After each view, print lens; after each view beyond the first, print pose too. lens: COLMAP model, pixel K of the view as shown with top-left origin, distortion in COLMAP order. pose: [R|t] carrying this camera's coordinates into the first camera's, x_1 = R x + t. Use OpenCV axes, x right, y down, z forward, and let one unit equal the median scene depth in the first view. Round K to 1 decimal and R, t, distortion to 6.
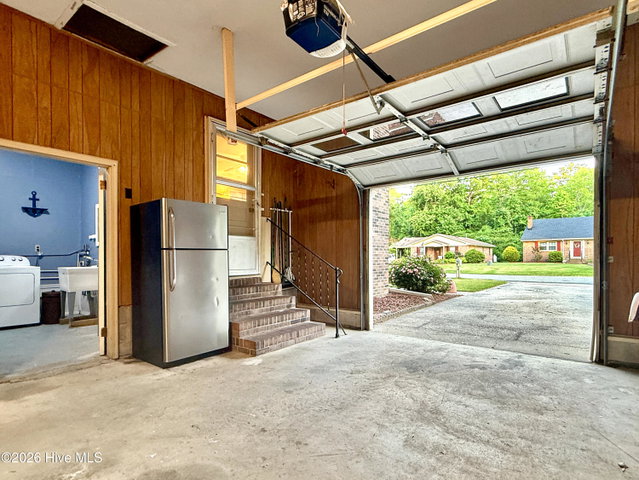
lens RADIAL K [[345.6, 0, 319.5], [0, 345.6, 240.0], [0, 0, 1]] dist [-0.000737, -0.000391]
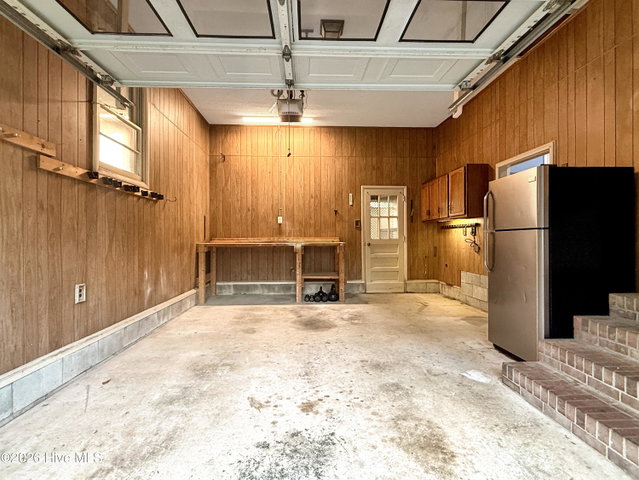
lens RADIAL K [[345.6, 0, 319.5], [0, 345.6, 240.0], [0, 0, 1]] dist [-0.000737, -0.000391]
pose [[-0.767719, 0.015354, -0.640602, 0.601469], [0.040245, 0.998895, -0.024290, 0.059998], [0.639521, -0.044429, -0.767489, 1.474906]]
